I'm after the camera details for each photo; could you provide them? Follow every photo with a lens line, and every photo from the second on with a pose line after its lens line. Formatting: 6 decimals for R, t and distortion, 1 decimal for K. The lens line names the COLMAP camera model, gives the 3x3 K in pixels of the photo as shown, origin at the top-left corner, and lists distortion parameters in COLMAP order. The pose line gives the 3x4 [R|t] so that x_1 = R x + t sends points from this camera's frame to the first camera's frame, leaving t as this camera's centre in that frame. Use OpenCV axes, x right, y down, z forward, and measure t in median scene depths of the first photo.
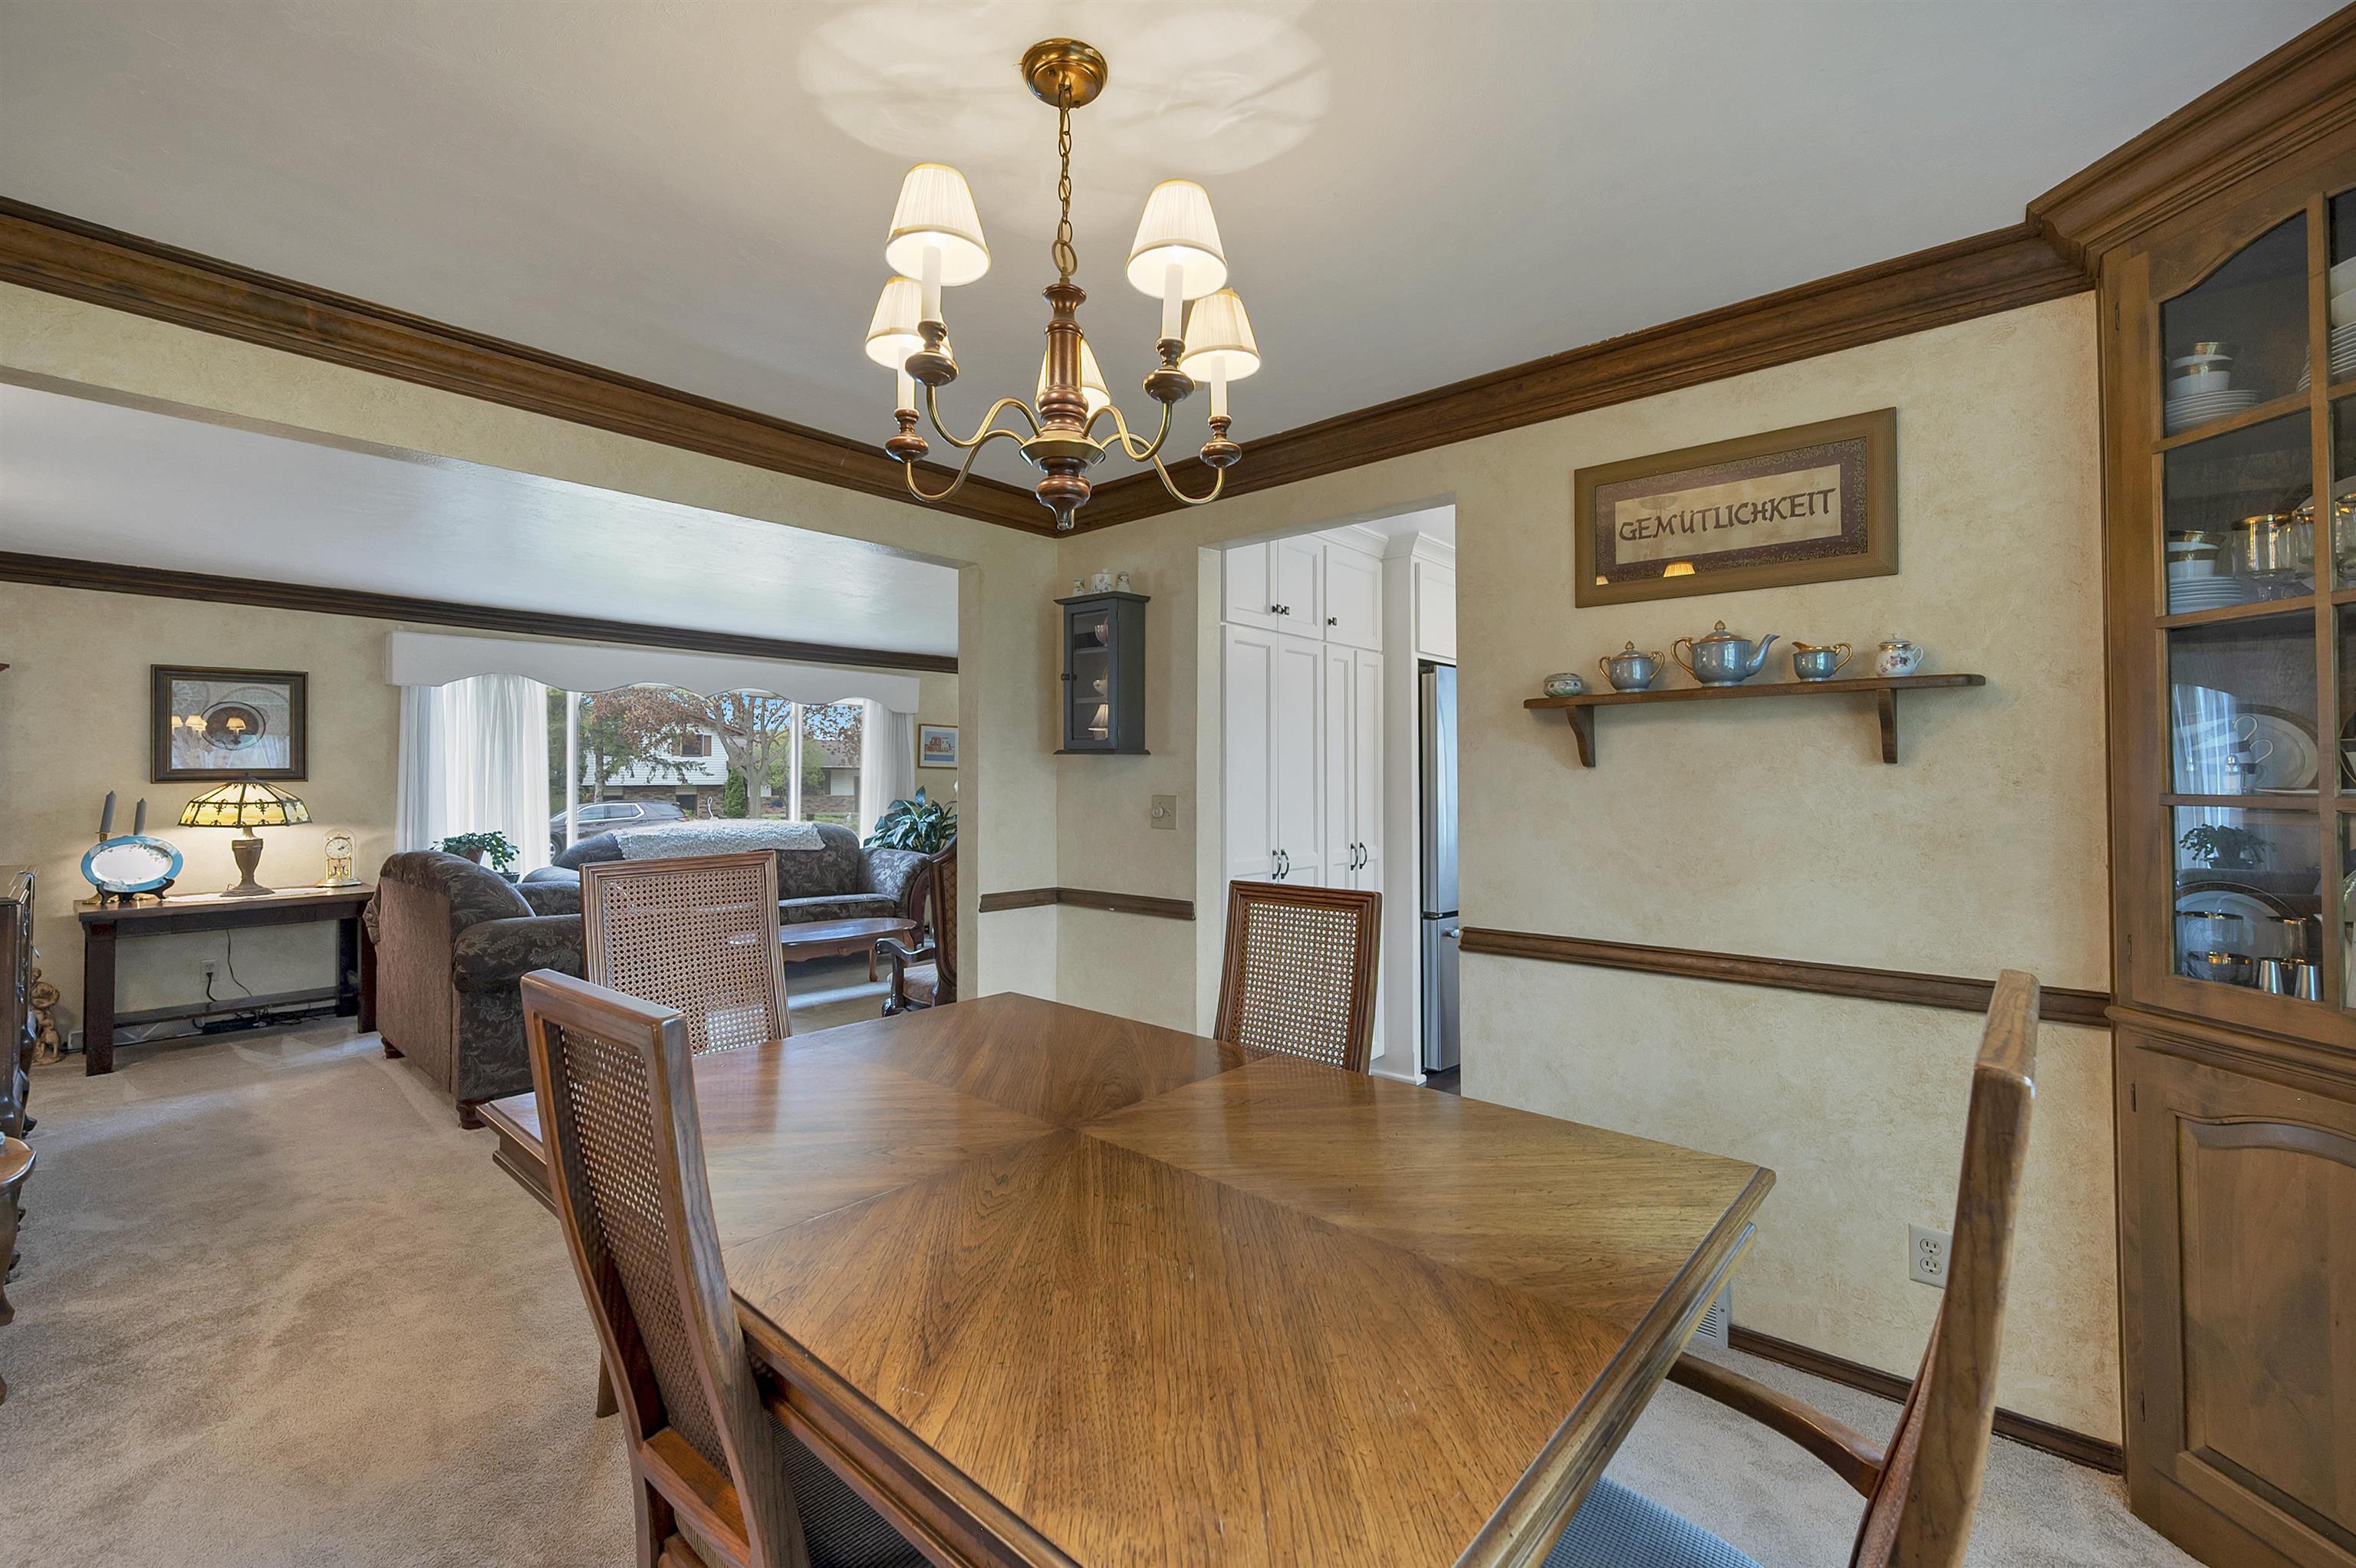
lens RADIAL K [[980.6, 0, 1166.5], [0, 980.6, 768.1], [0, 0, 1]] dist [0.001107, 0.000288]
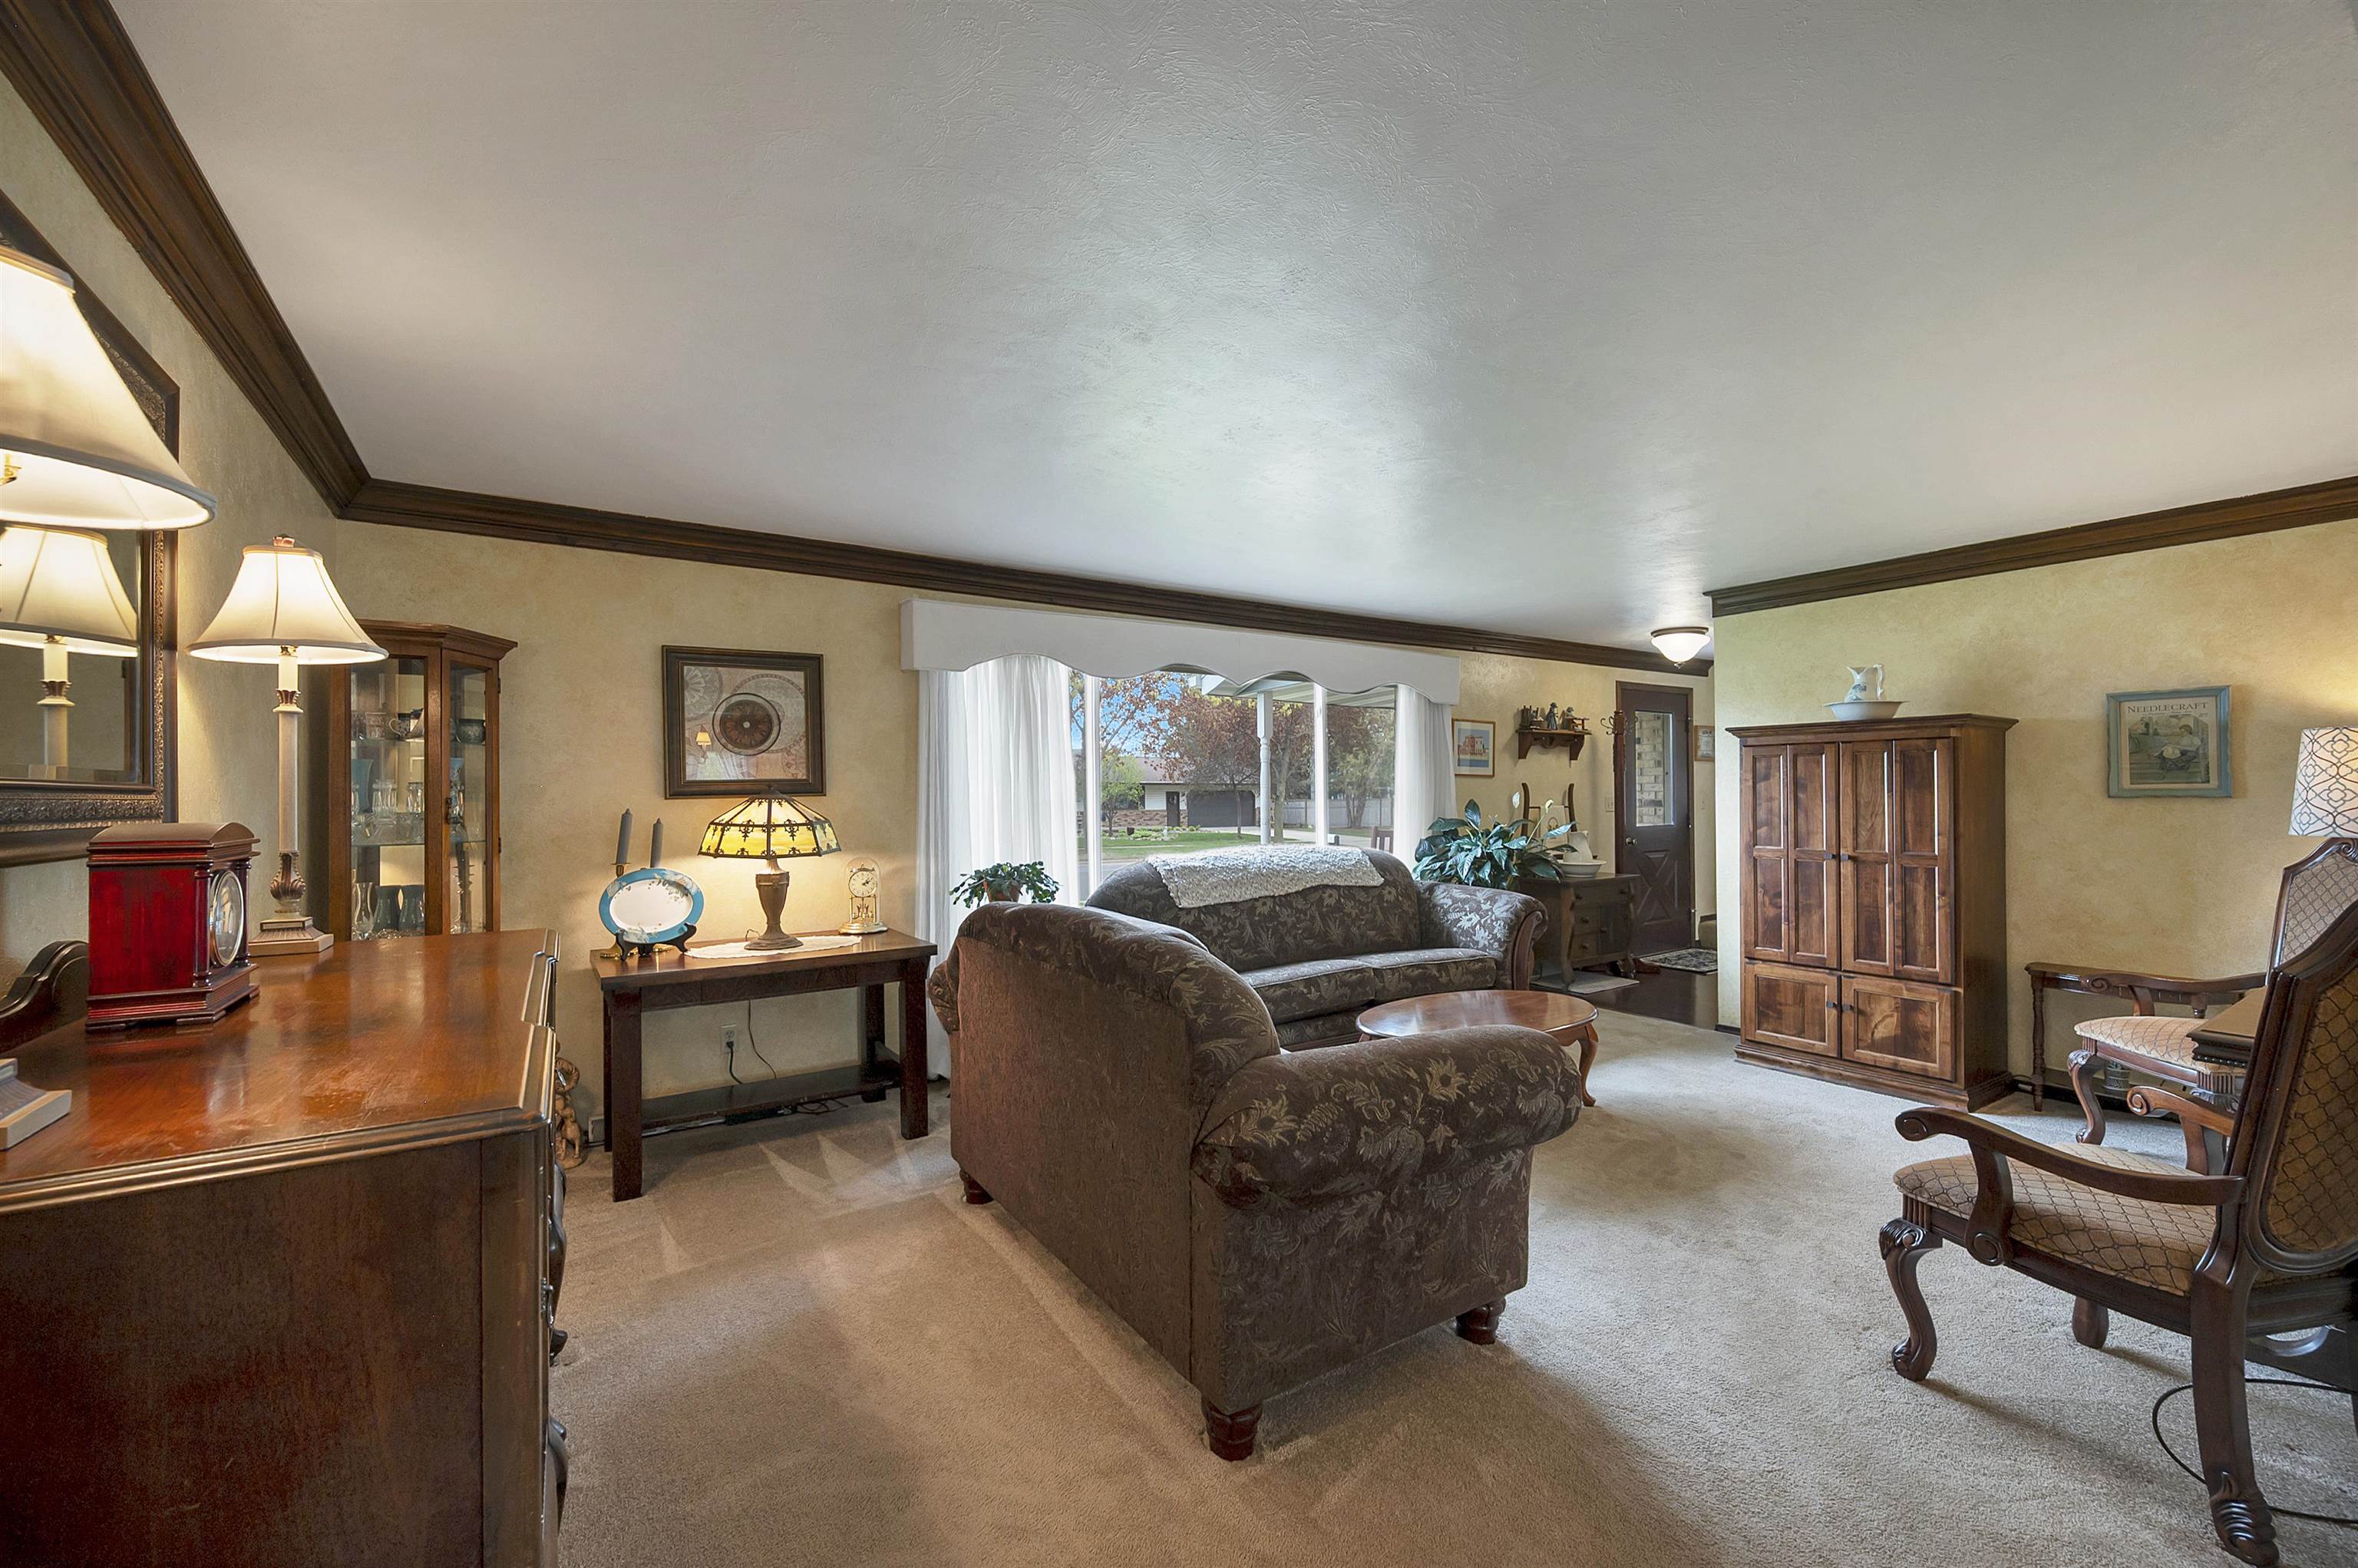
lens RADIAL K [[958.2, 0, 1192.9], [0, 958.2, 803.0], [0, 0, 1]] dist [-0.002567, -0.000164]
pose [[0.967491, -0.002831, -0.252891, -0.438526], [0.008247, 0.999759, 0.020360, 0.006594], [0.252772, -0.021783, 0.967281, 0.373015]]
